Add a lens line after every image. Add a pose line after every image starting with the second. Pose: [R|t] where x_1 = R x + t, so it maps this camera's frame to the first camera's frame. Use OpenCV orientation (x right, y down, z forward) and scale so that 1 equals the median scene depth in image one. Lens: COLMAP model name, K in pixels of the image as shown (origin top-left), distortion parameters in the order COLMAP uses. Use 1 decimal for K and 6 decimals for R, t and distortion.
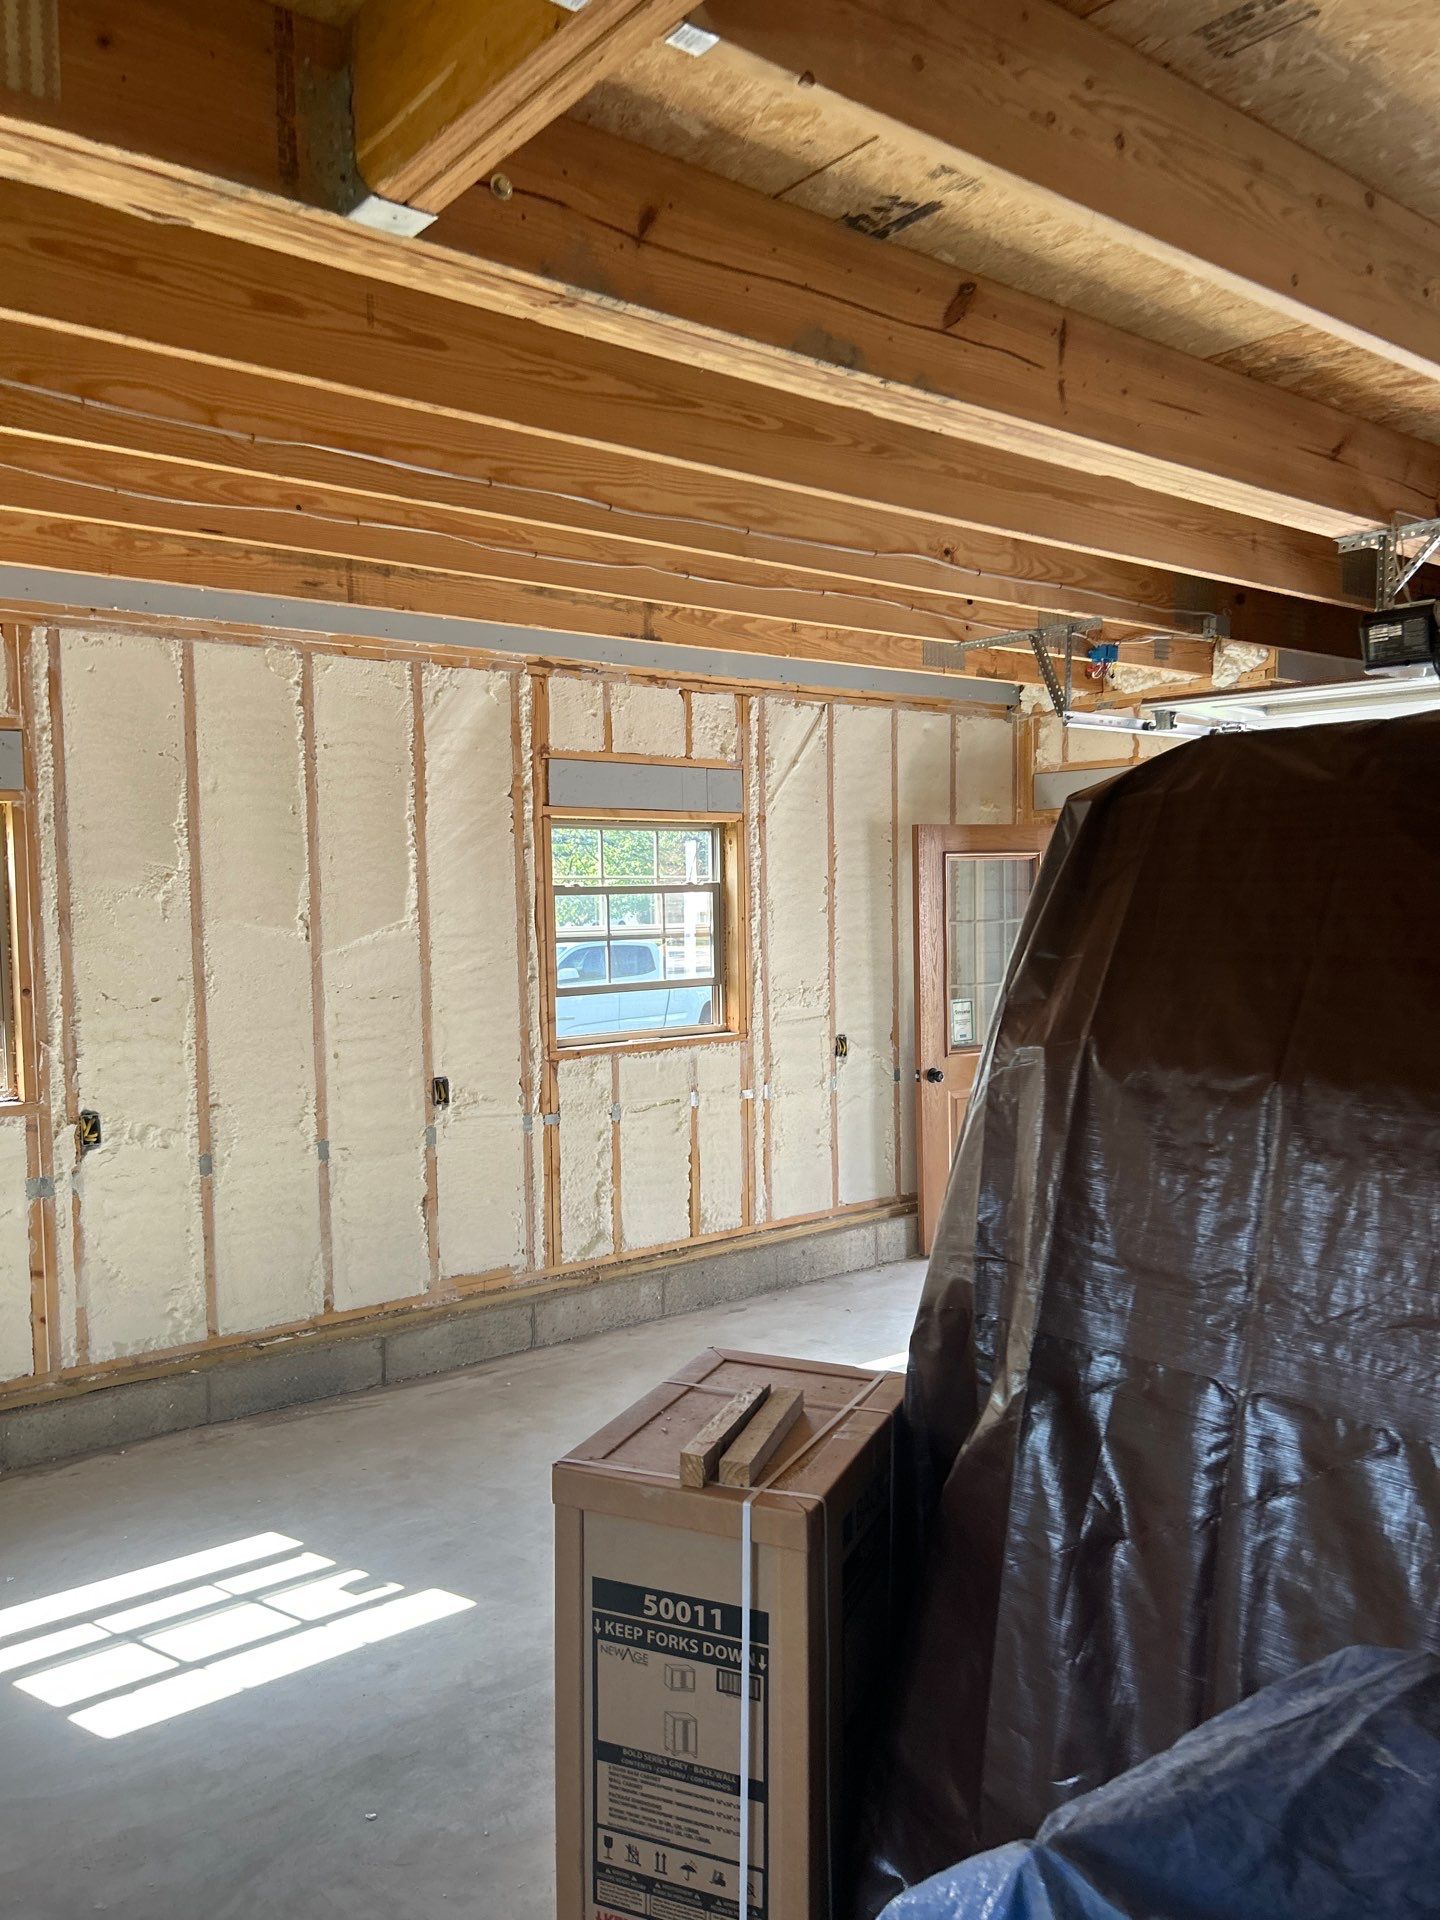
lens RADIAL K [[1453.4, 0, 741.2], [0, 1453.4, 978.2], [0, 0, 1]] dist [0.053454, -0.058452]
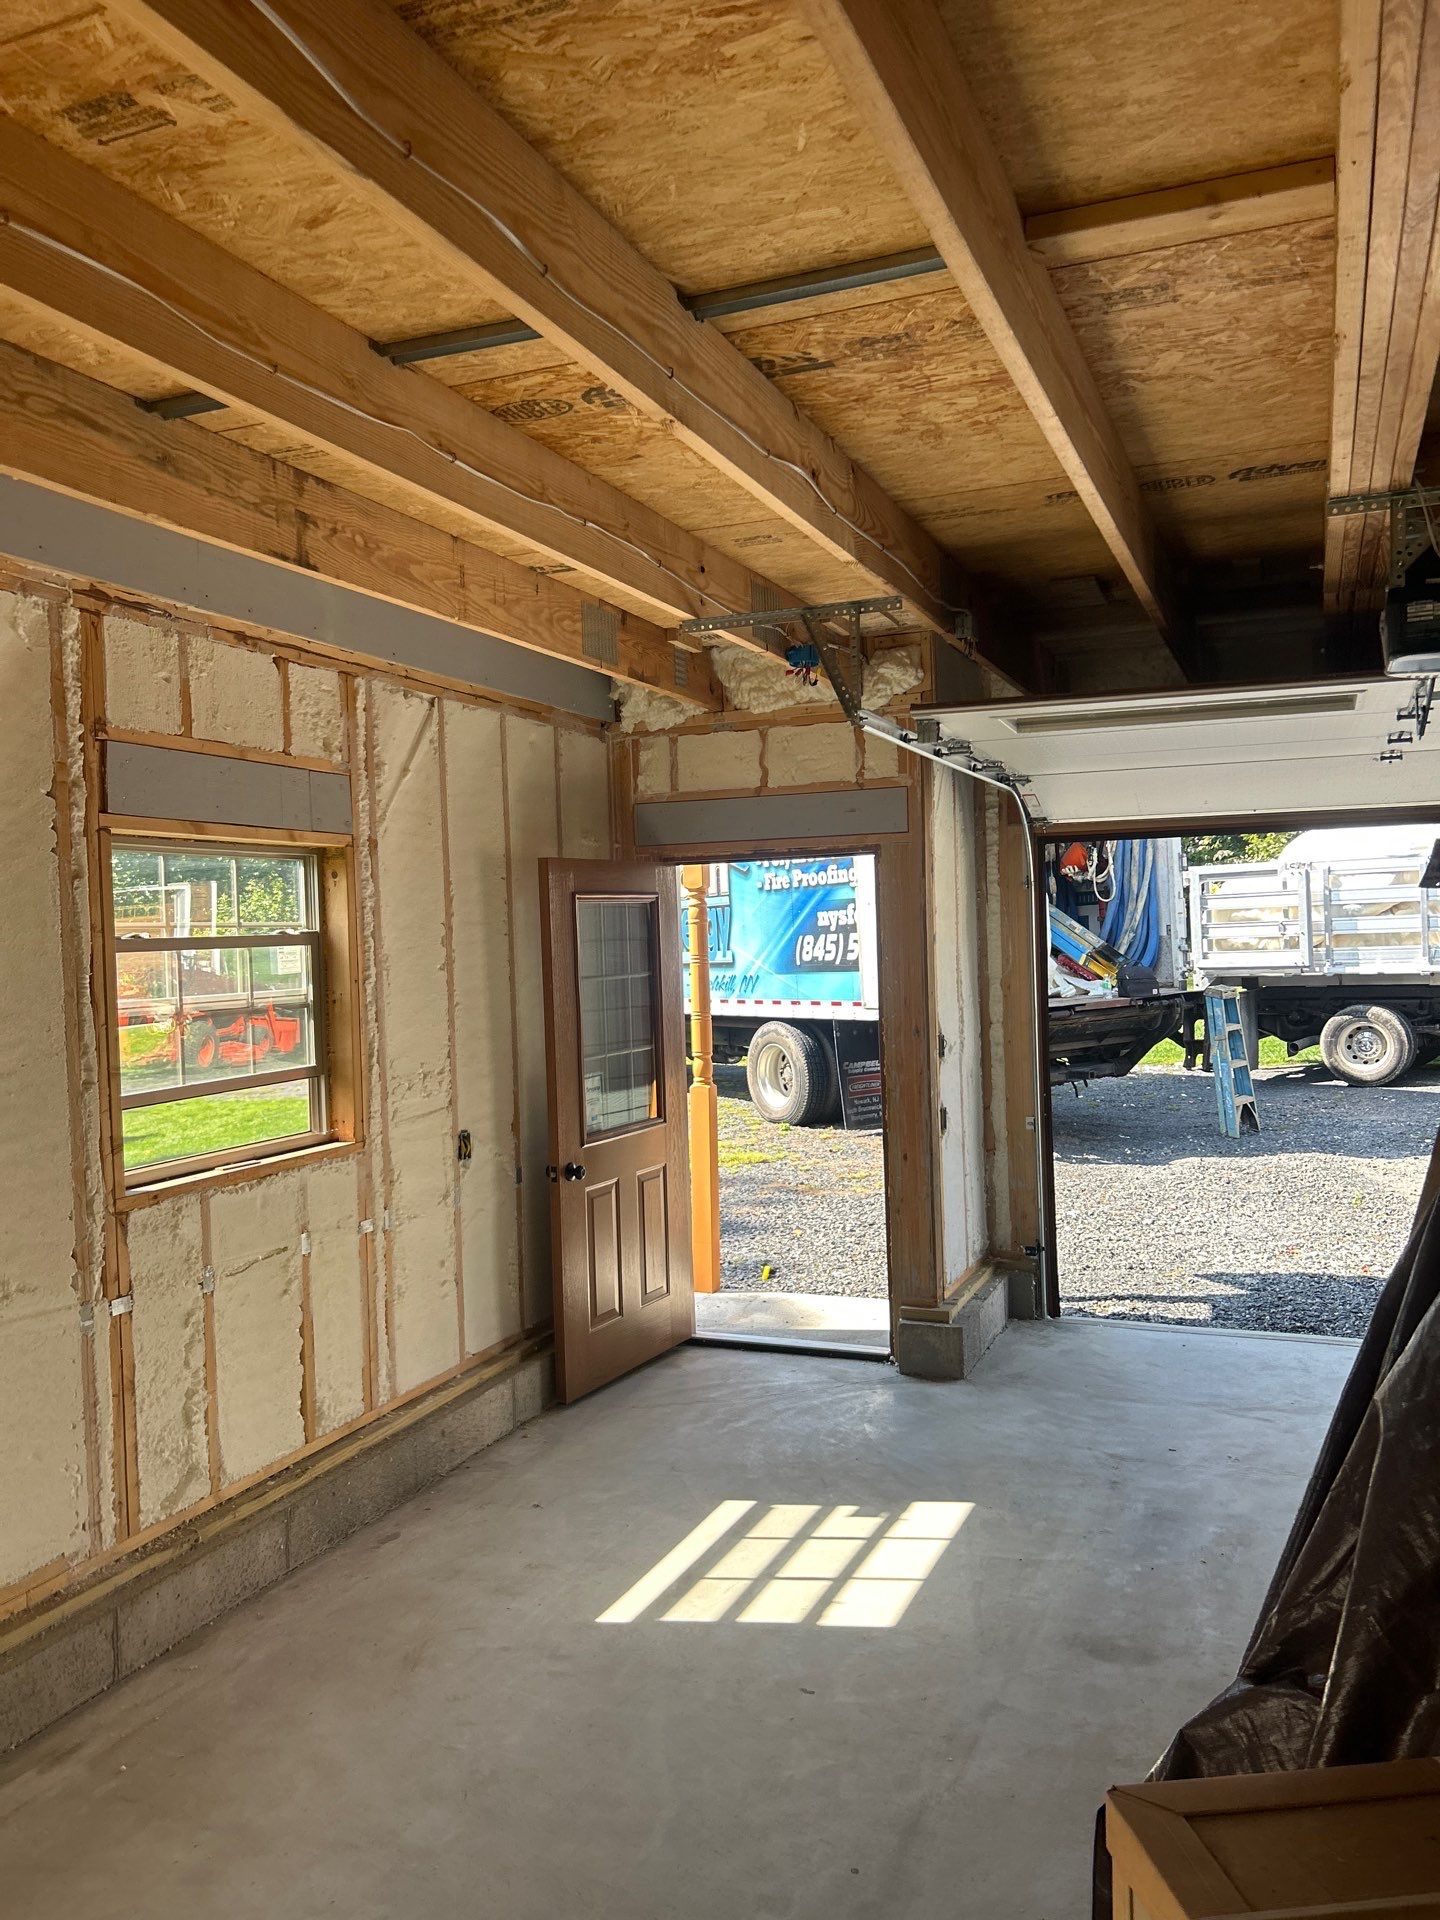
lens RADIAL K [[1453.4, 0, 739.9], [0, 1453.4, 969.1], [0, 0, 1]] dist [0.053454, -0.058452]
pose [[0.876066, -0.023898, 0.481598, -0.200866], [0.046710, 0.998280, -0.035434, -0.014184], [-0.479923, 0.053538, 0.875676, 0.305168]]
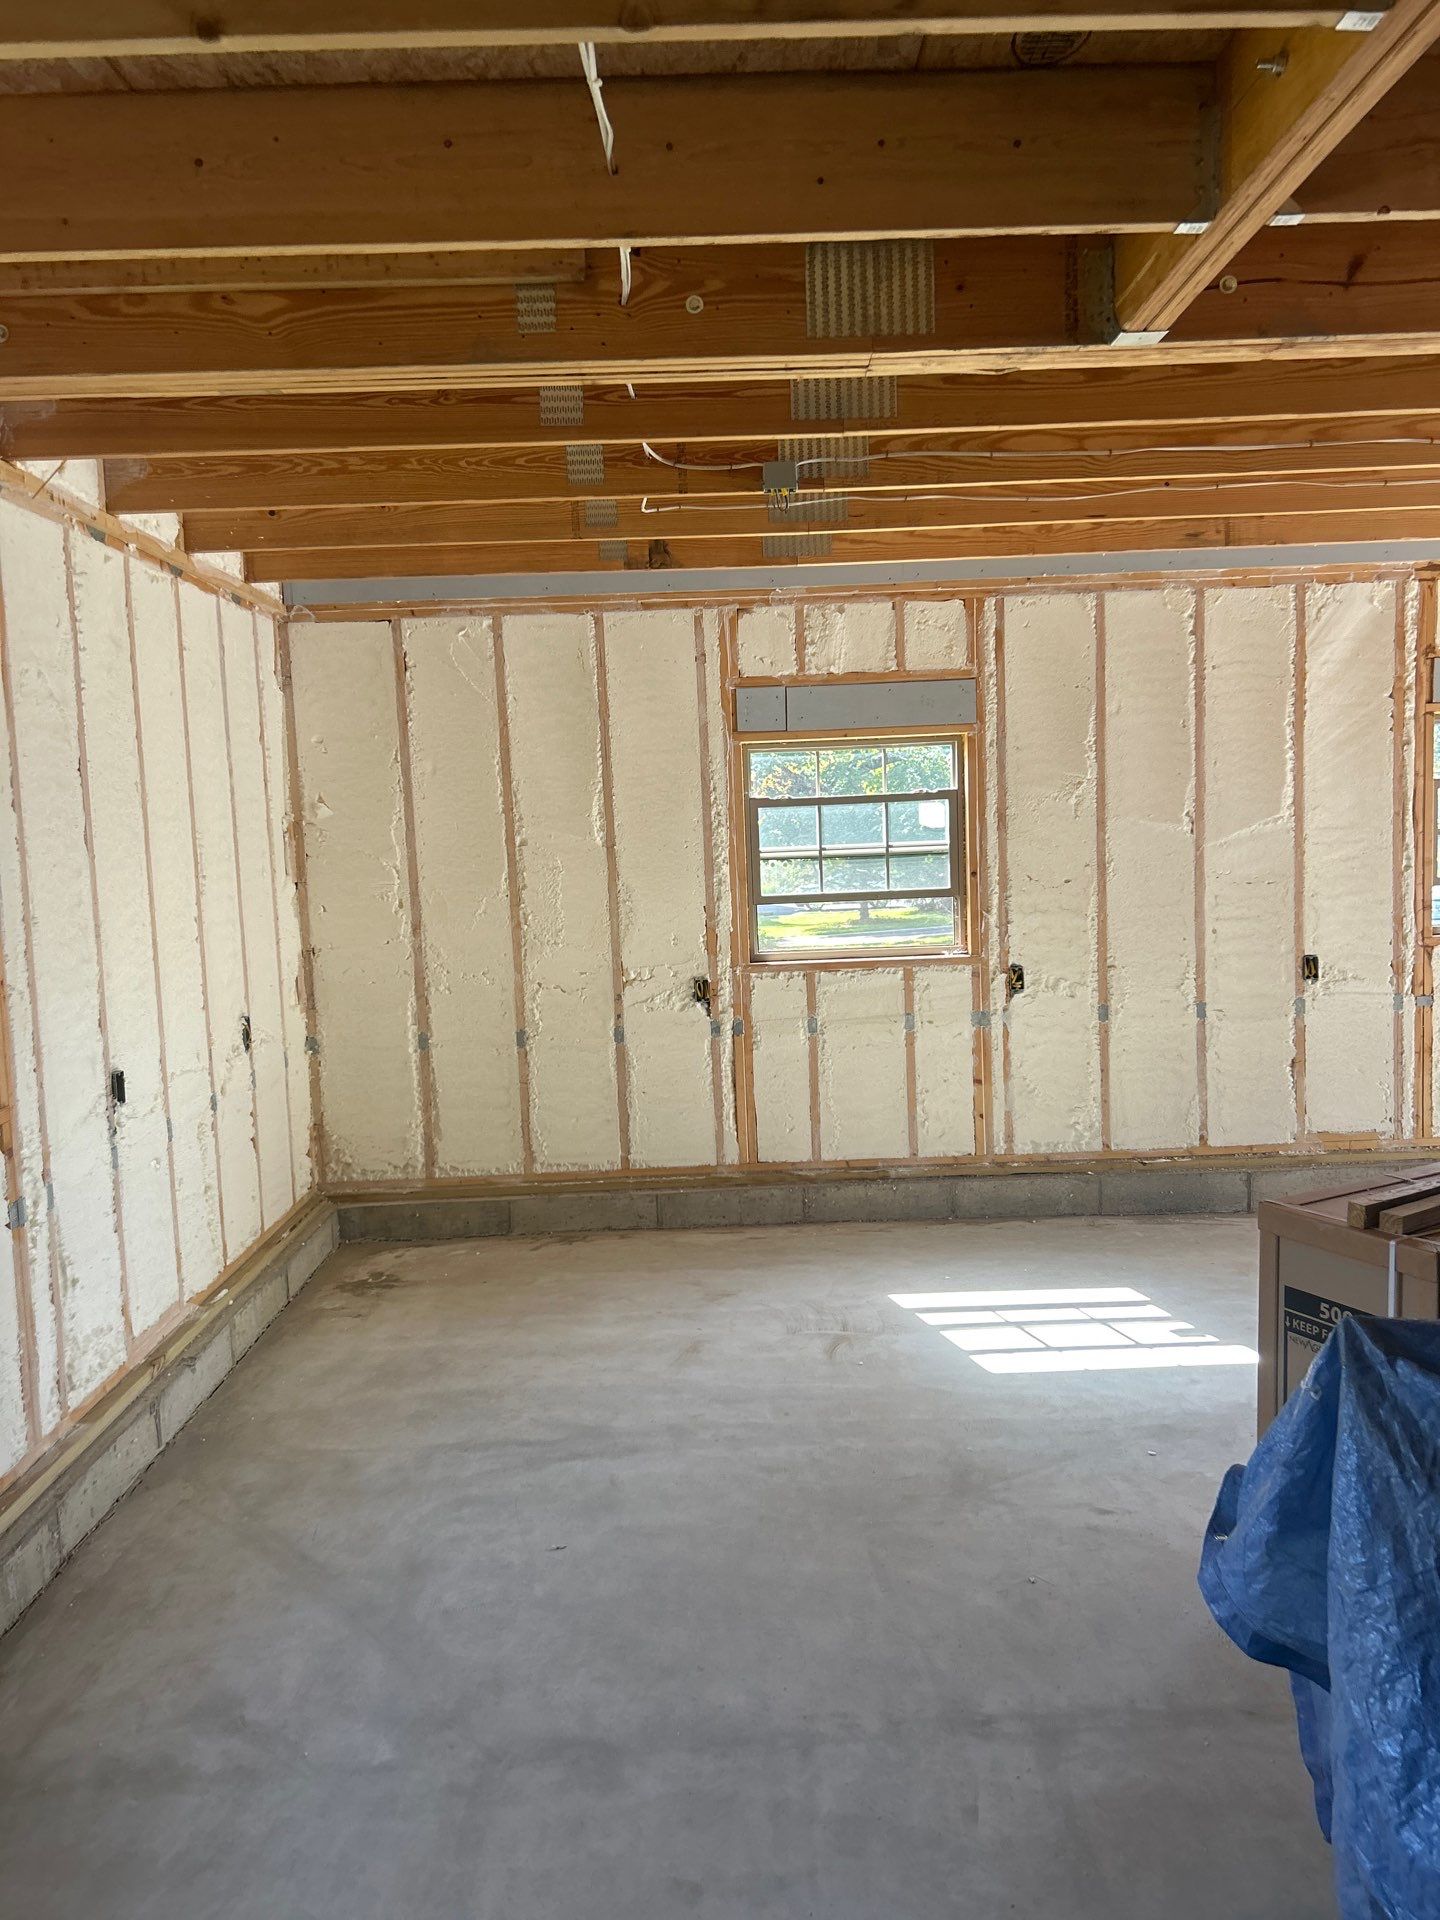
lens RADIAL K [[1453.4, 0, 726.4], [0, 1453.4, 970.1], [0, 0, 1]] dist [0.053454, -0.058452]
pose [[0.786146, 0.045683, -0.616350, 0.129695], [-0.009496, 0.998040, 0.061861, 0.013502], [0.617967, -0.042779, 0.785039, -0.157918]]
